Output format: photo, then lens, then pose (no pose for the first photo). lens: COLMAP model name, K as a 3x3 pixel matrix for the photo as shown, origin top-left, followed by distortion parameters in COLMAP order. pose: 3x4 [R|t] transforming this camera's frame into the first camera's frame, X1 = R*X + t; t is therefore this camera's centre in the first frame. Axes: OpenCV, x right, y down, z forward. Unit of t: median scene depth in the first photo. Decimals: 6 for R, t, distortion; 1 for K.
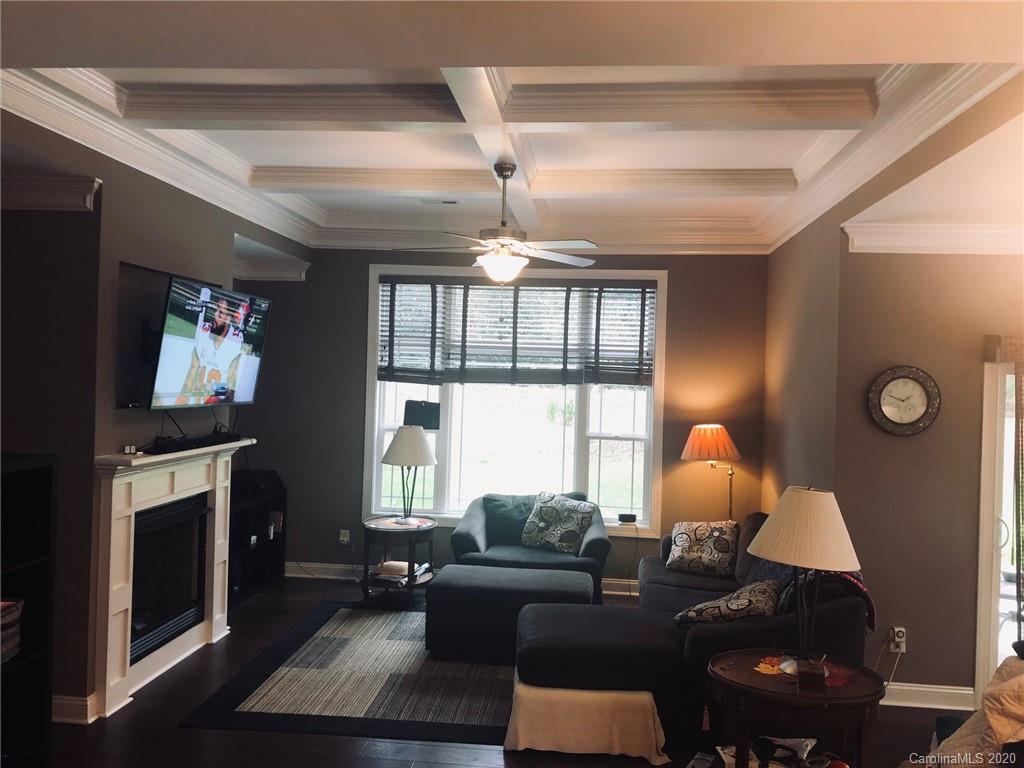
lens RADIAL K [[840.0, 0, 517.1], [0, 840.0, 378.1], [0, 0, 1]] dist [0.057260, -0.067147]
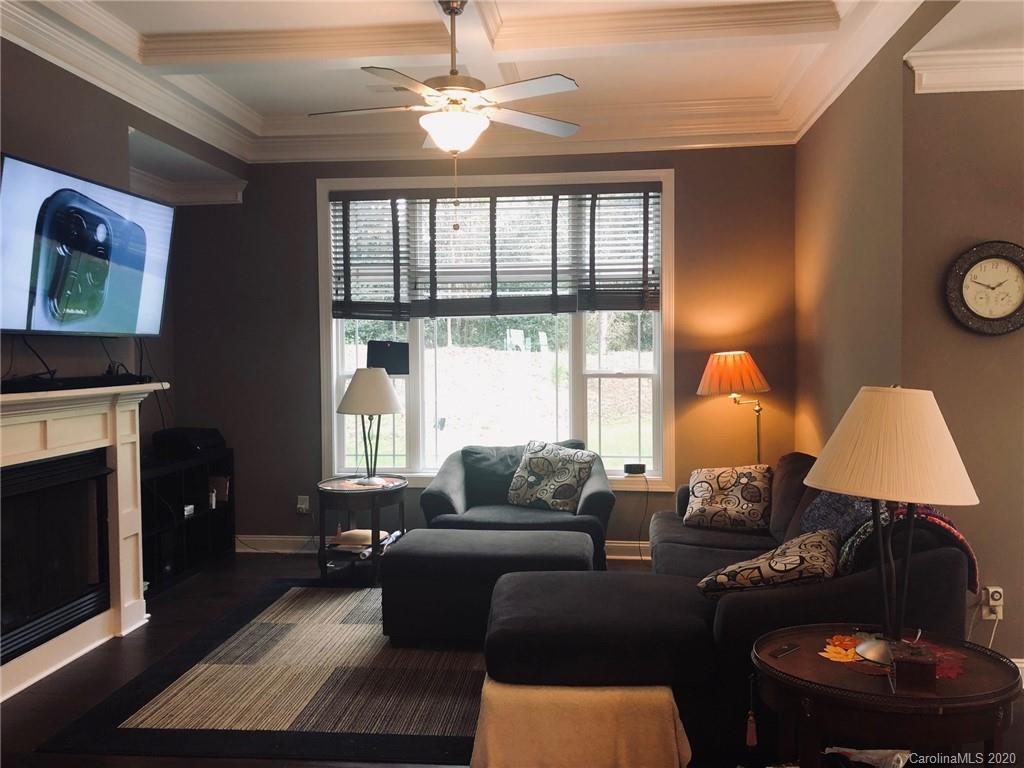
lens RADIAL K [[840.0, 0, 515.8], [0, 840.0, 378.1], [0, 0, 1]] dist [0.057260, -0.067147]
pose [[0.999196, -0.037802, -0.013327, 0.036553], [0.038187, 0.998824, 0.029866, 0.063018], [0.012183, -0.030351, 0.999465, 0.222196]]
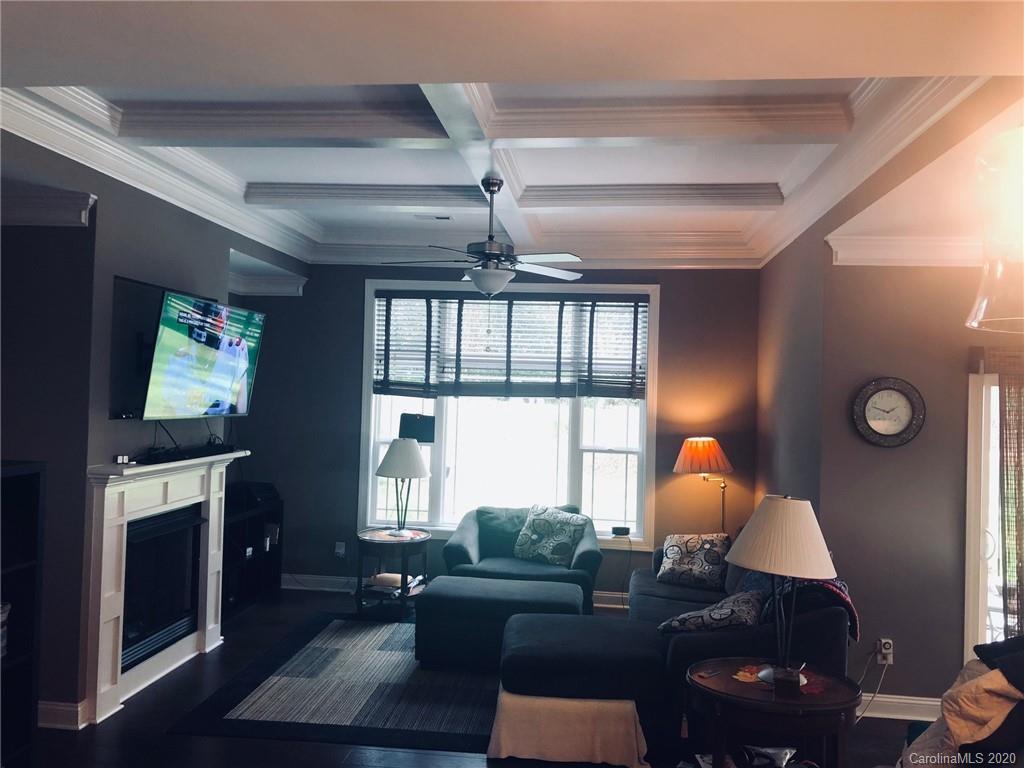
lens RADIAL K [[840.0, 0, 511.7], [0, 840.0, 380.1], [0, 0, 1]] dist [0.057260, -0.067147]
pose [[0.999865, -0.000426, -0.016397, 0.024040], [0.000128, 0.999836, -0.018131, 0.006619], [0.016402, 0.018127, 0.999701, -0.011014]]
